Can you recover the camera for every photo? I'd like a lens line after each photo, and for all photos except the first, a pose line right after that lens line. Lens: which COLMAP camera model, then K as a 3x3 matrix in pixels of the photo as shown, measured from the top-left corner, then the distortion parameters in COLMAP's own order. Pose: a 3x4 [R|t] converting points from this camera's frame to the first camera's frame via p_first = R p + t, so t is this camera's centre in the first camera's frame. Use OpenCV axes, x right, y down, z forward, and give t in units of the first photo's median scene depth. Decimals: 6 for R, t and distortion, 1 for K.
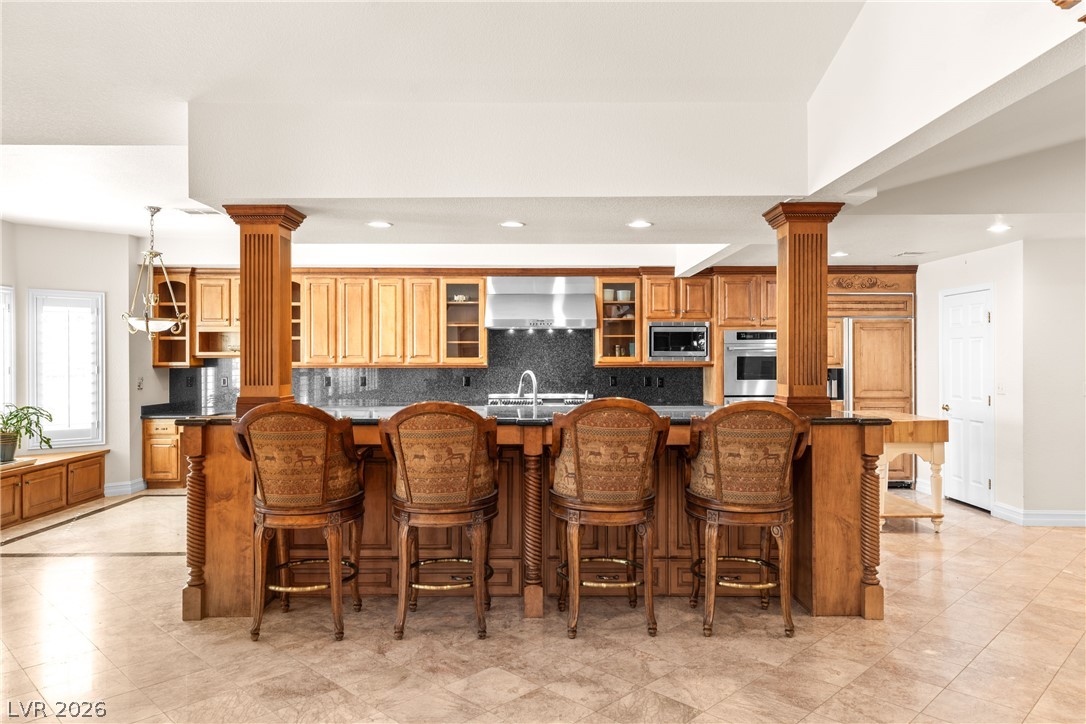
lens RADIAL K [[734.0, 0, 543.0], [0, 734.0, 362.0], [0, 0, 1]] dist [0.006902, 0.001645]
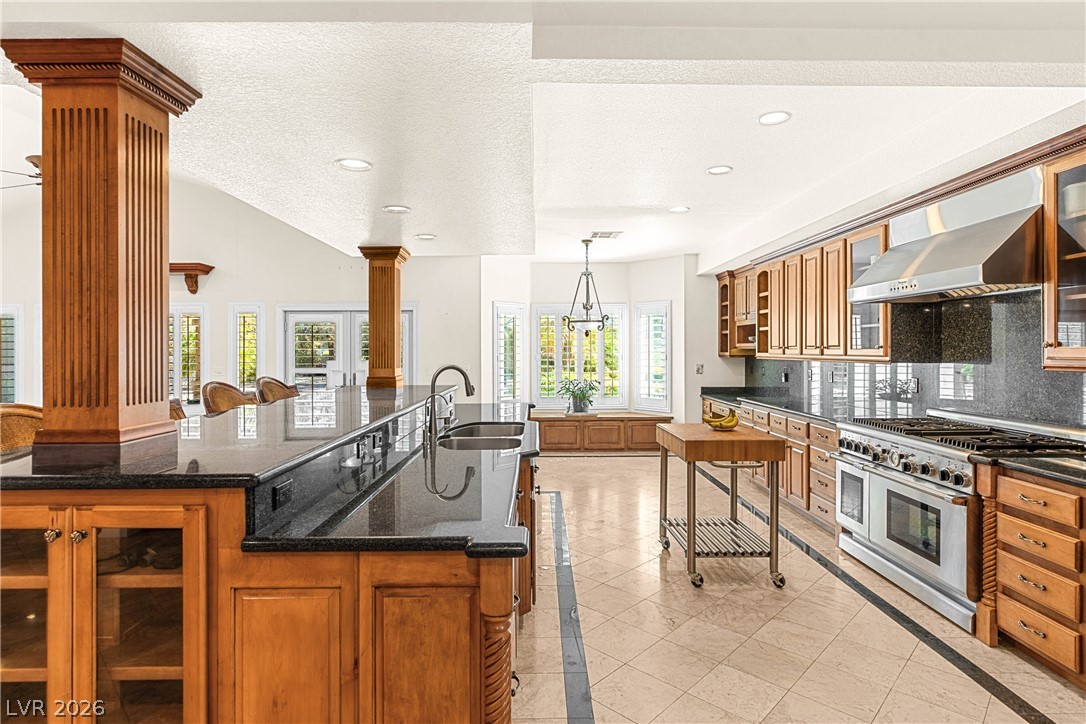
lens RADIAL K [[551.6, 0, 543.0], [0, 551.6, 362.0], [0, 0, 1]] dist [0.004483, 0.000457]
pose [[0.009576, 0.026111, -0.999613, 0.436922], [-0.004690, 0.999649, 0.026067, -0.008048], [0.999943, 0.004439, 0.009695, 0.767227]]
